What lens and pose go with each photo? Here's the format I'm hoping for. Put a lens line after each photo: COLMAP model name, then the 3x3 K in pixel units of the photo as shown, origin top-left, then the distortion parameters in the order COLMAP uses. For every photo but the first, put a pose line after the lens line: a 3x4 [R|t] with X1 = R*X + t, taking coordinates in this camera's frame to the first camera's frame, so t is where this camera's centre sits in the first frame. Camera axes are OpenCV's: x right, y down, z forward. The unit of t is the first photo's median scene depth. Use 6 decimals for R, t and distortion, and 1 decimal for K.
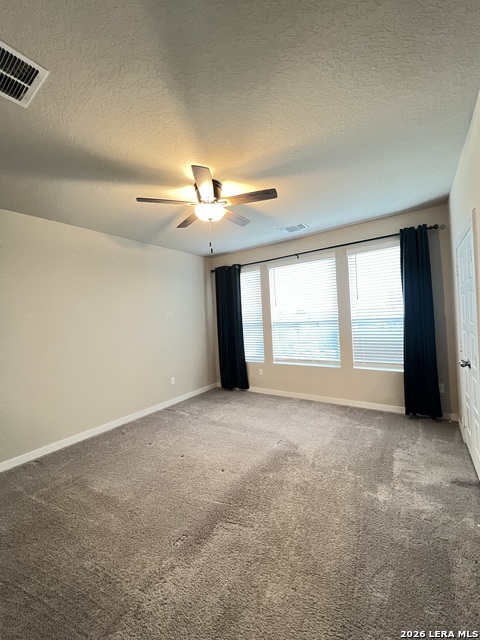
lens RADIAL K [[255.6, 0, 243.0], [0, 255.6, 318.7], [0, 0, 1]] dist [-0.000620, 0.000712]
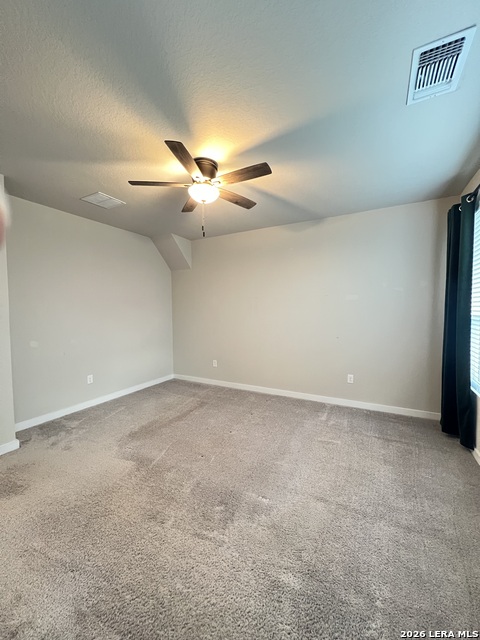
lens RADIAL K [[255.6, 0, 241.7], [0, 255.6, 319.5], [0, 0, 1]] dist [-0.000620, 0.000712]
pose [[0.111993, 0.093994, -0.989254, 0.510764], [-0.005281, 0.995559, 0.093995, -0.020700], [0.993695, -0.005303, 0.111992, 0.606011]]
